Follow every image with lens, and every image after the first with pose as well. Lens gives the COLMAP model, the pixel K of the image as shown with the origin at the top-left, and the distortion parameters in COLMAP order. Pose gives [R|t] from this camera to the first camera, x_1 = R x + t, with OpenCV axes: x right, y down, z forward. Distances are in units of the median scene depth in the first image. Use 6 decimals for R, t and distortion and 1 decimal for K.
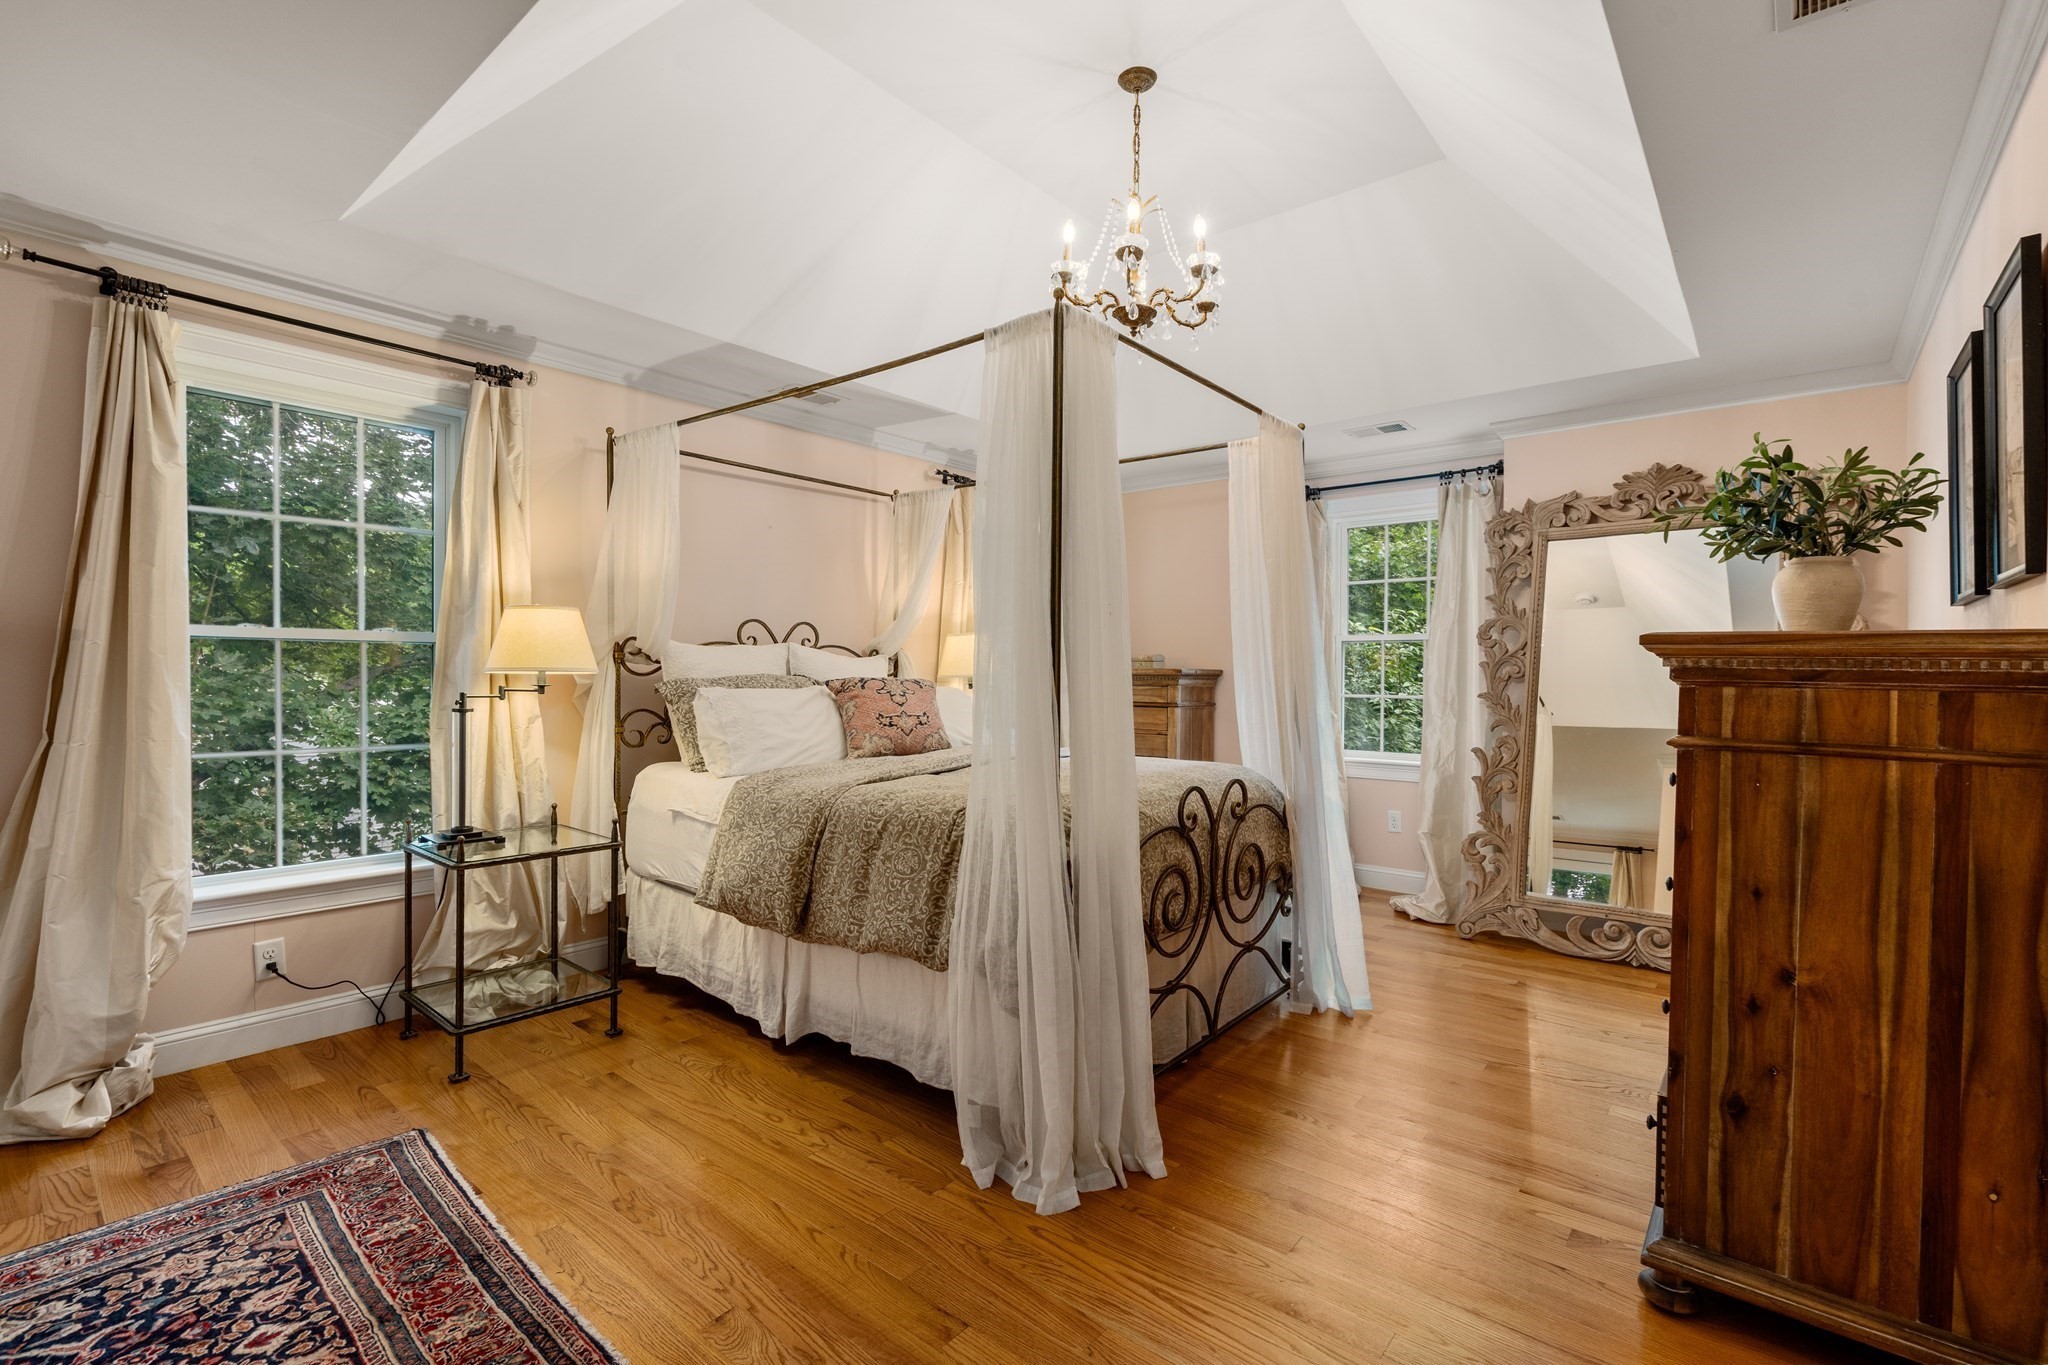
lens RADIAL K [[937.8, 0, 1023.3], [0, 937.8, 681.8], [0, 0, 1]] dist [0.000471, 0.000072]
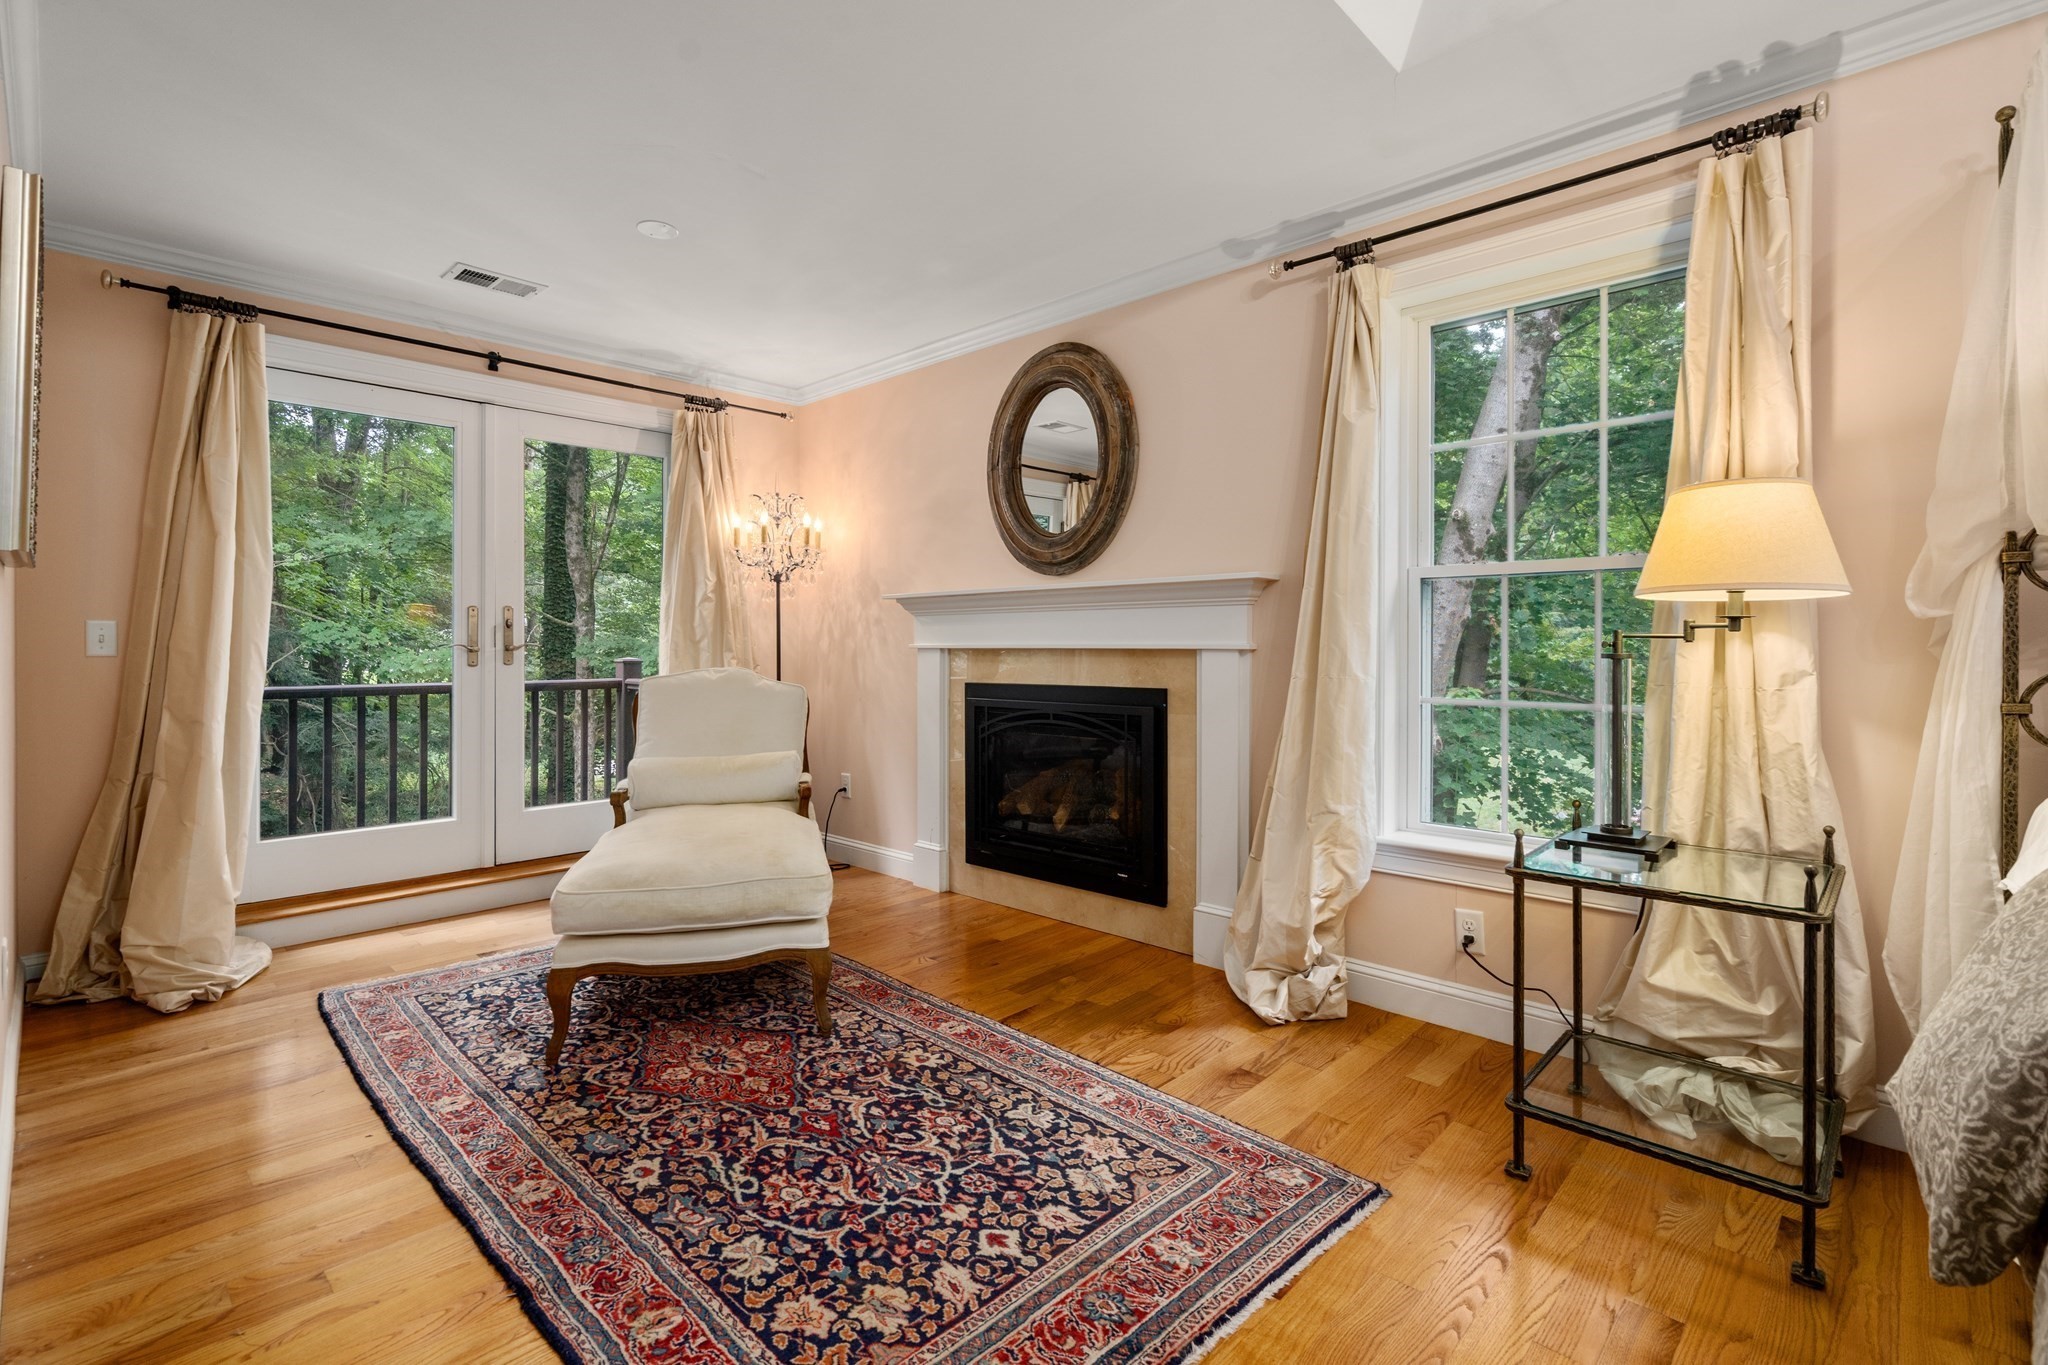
lens RADIAL K [[937.8, 0, 1016.7], [0, 937.8, 649.5], [0, 0, 1]] dist [0.000471, 0.000072]
pose [[-0.080081, -0.000304, -0.996788, 0.151854], [-0.005413, 0.999985, 0.000130, 0.033175], [0.996774, 0.005406, -0.080082, 0.757282]]
